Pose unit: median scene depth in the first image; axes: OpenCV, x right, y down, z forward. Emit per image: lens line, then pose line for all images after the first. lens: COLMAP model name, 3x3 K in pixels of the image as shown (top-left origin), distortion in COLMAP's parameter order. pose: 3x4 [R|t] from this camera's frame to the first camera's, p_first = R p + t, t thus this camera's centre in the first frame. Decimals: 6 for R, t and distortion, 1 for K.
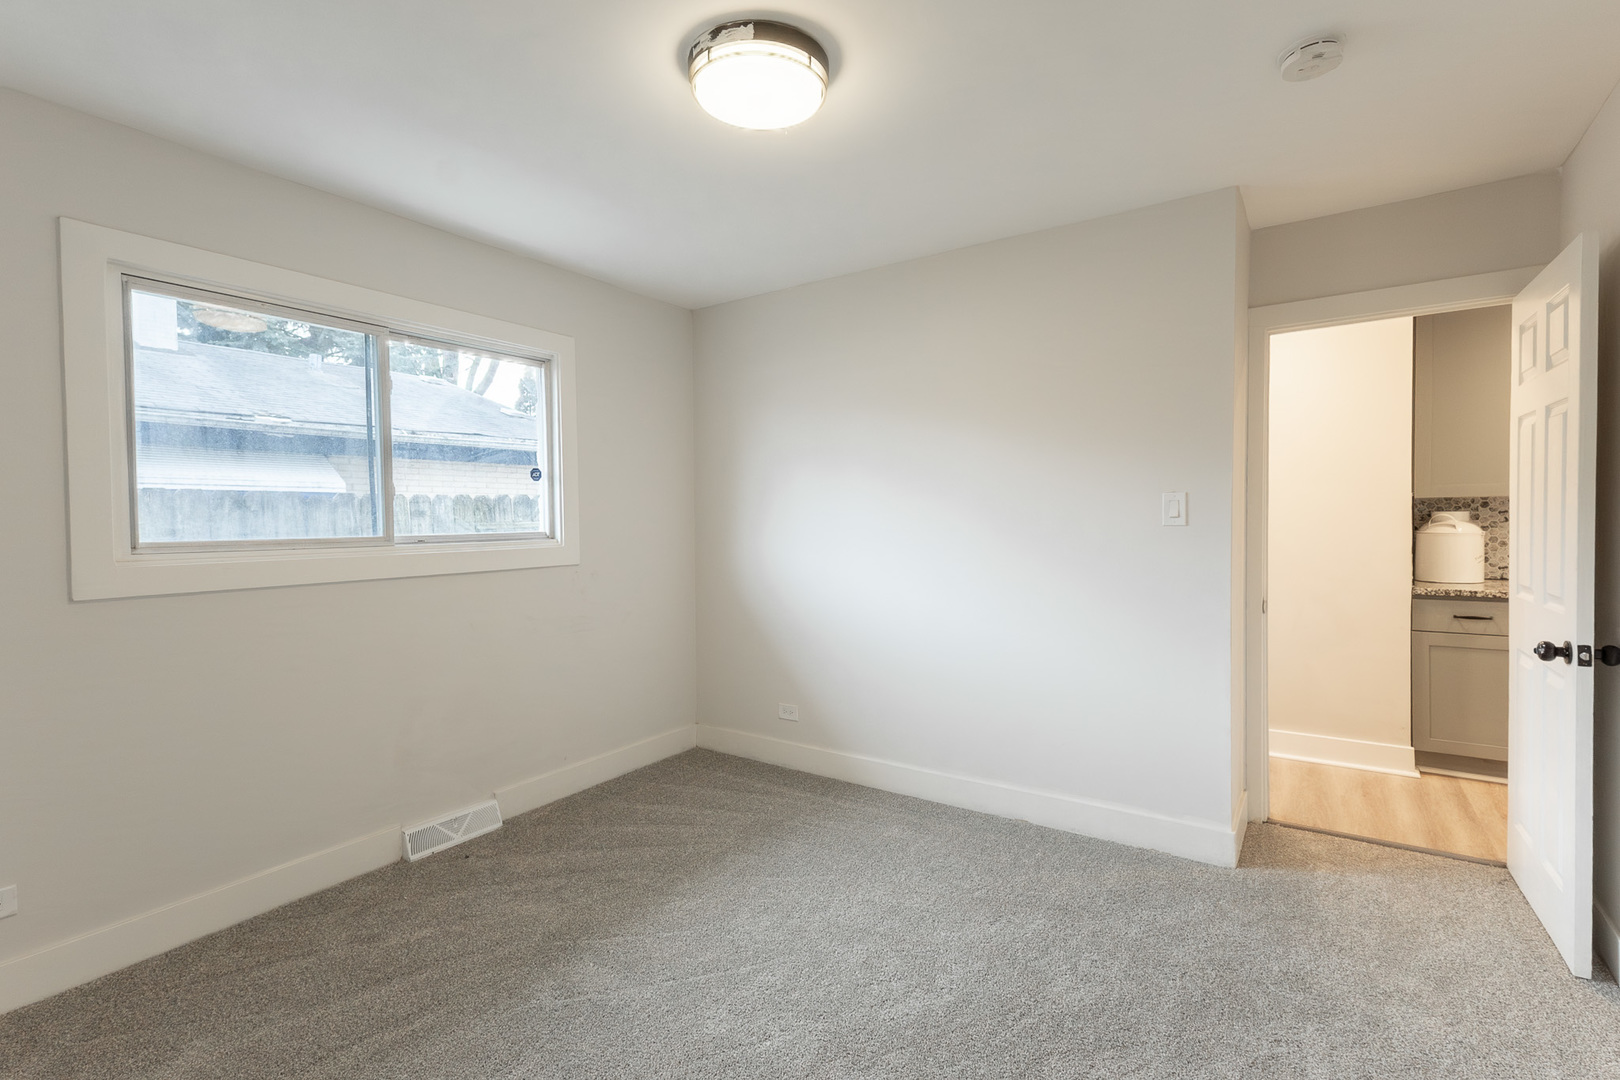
lens RADIAL K [[728.0, 0, 808.4], [0, 728.0, 522.1], [0, 0, 1]] dist [0.016141, -0.000308]
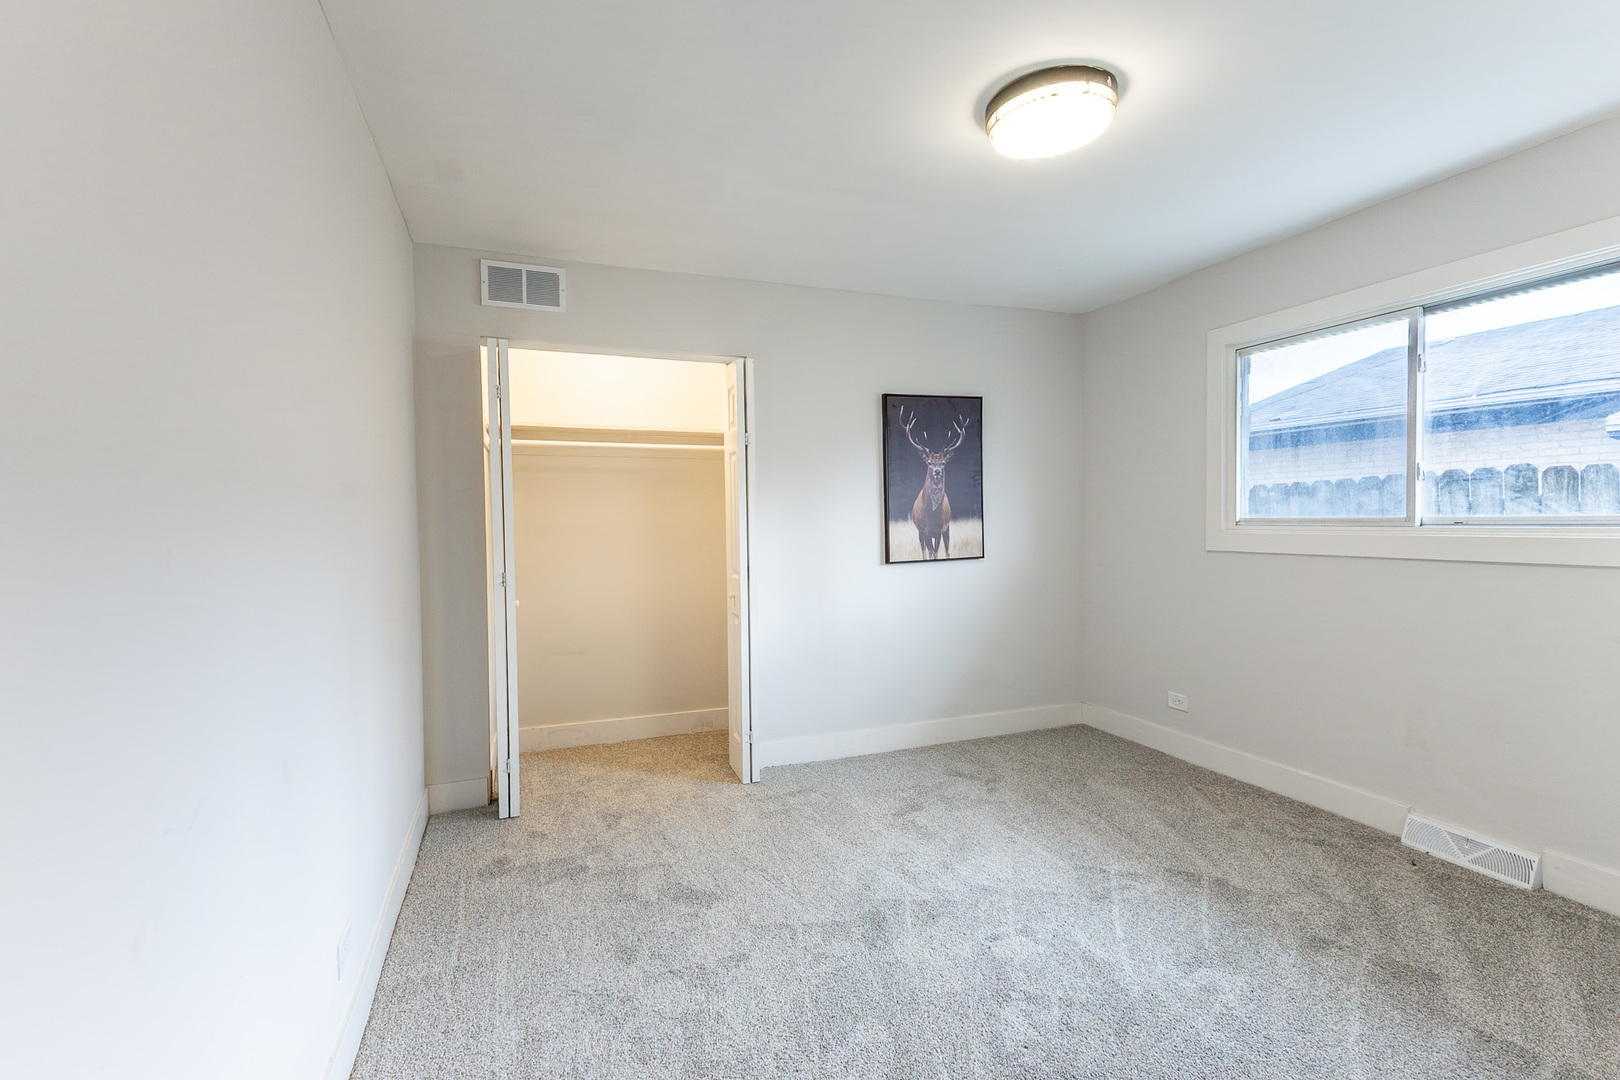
lens RADIAL K [[728.0, 0, 808.4], [0, 728.0, 522.1], [0, 0, 1]] dist [0.016141, -0.000308]
pose [[-0.567361, 0.025617, -0.823071, 0.725853], [0.023148, 0.999617, 0.015156, -0.007460], [0.823144, -0.010453, -0.567737, 0.902552]]
